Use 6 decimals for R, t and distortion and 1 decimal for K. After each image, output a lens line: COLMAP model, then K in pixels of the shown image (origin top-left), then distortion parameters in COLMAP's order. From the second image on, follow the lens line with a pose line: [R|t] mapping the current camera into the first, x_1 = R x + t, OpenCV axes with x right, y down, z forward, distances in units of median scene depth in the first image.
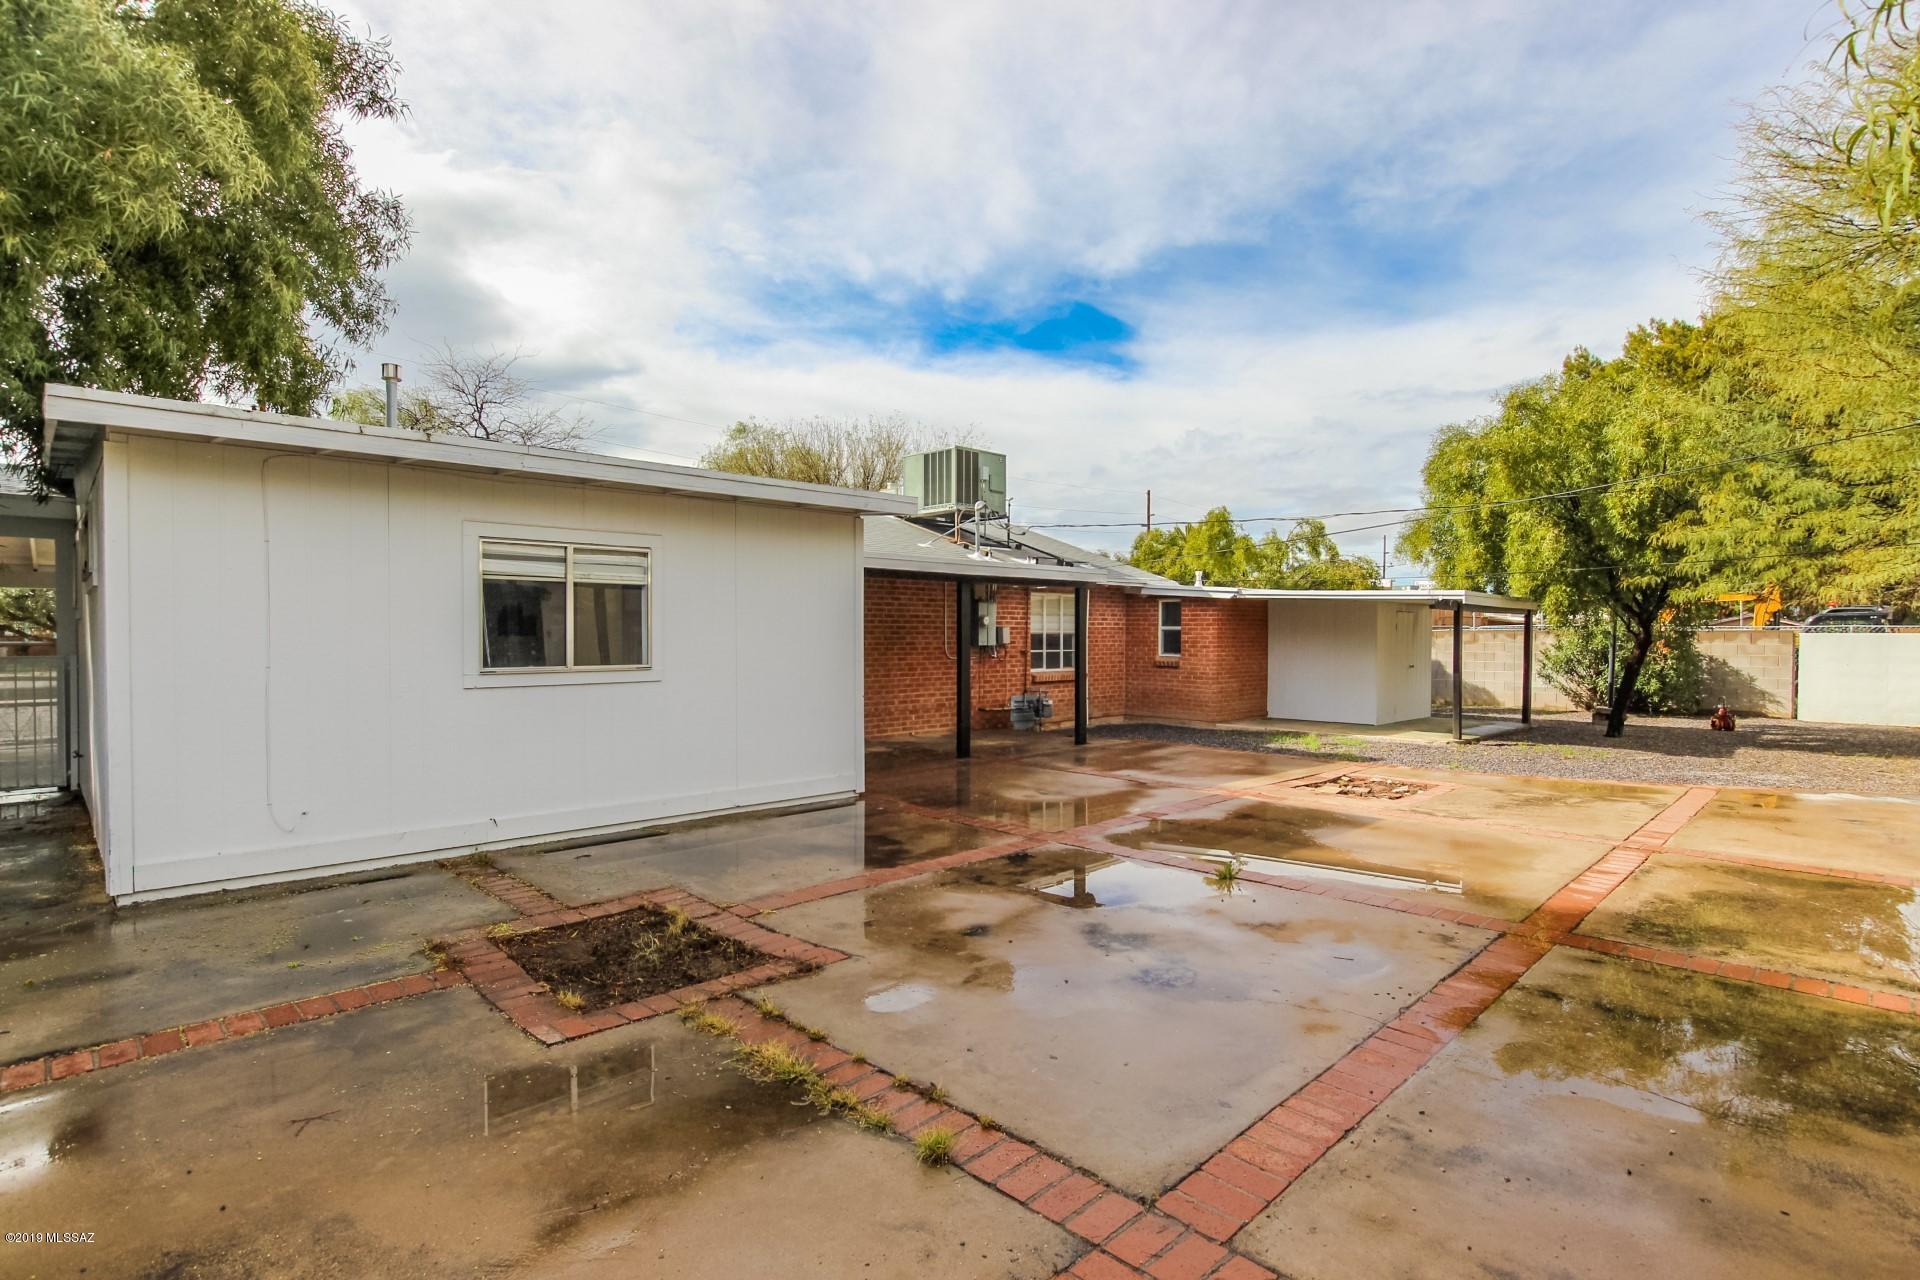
lens RADIAL K [[937.5, 0, 959.8], [0, 937.5, 638.5], [0, 0, 1]] dist [-0.005535, -0.000296]
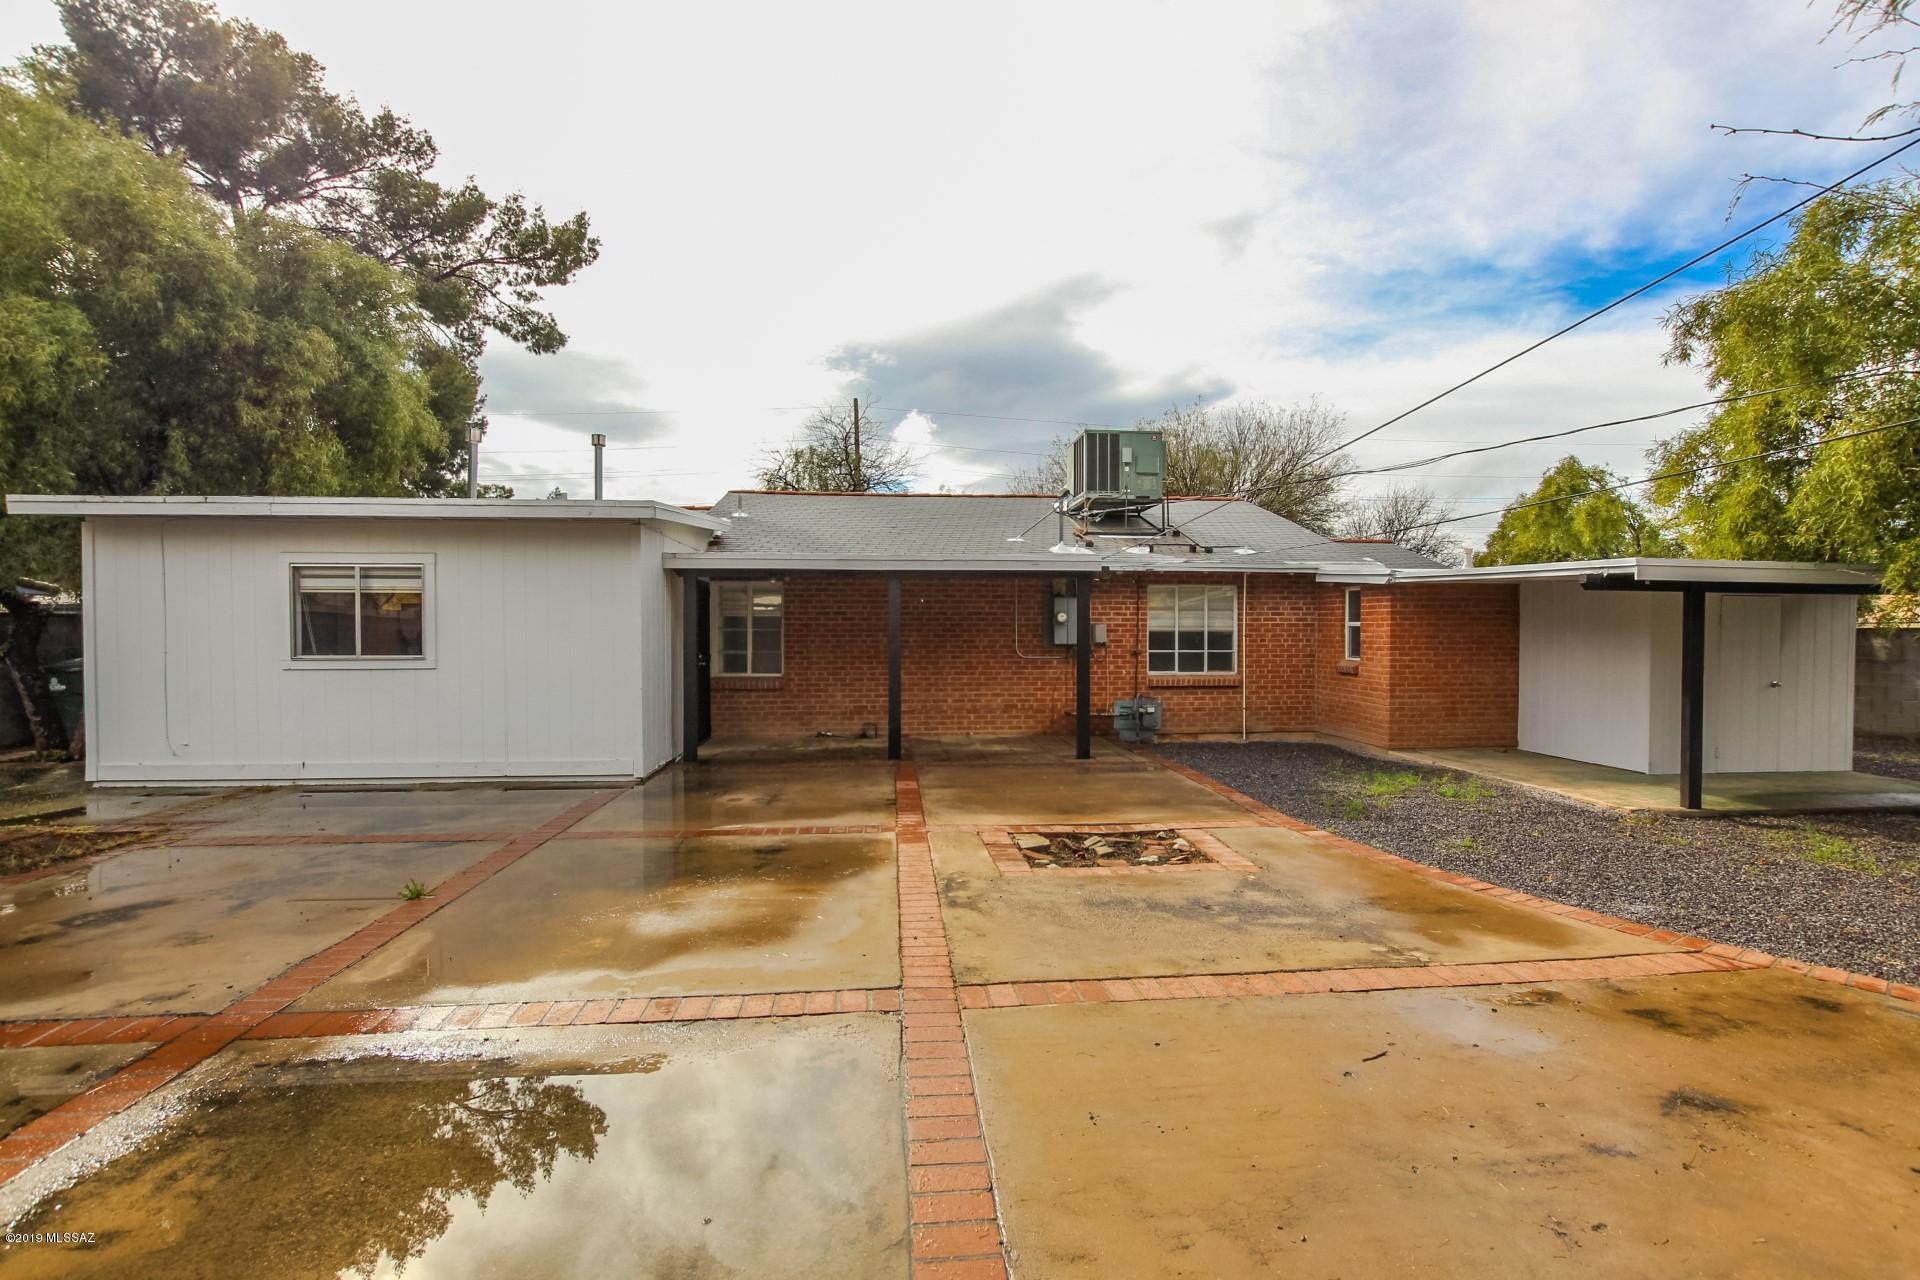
lens RADIAL K [[870.9, 0, 960.1], [0, 870.9, 653.7], [0, 0, 1]] dist [-0.026298, -0.000411]
pose [[0.787503, 0.014264, -0.616146, 0.408163], [-0.002843, 0.999806, 0.019512, 0.000145], [0.616305, -0.013614, 0.787390, 0.226442]]
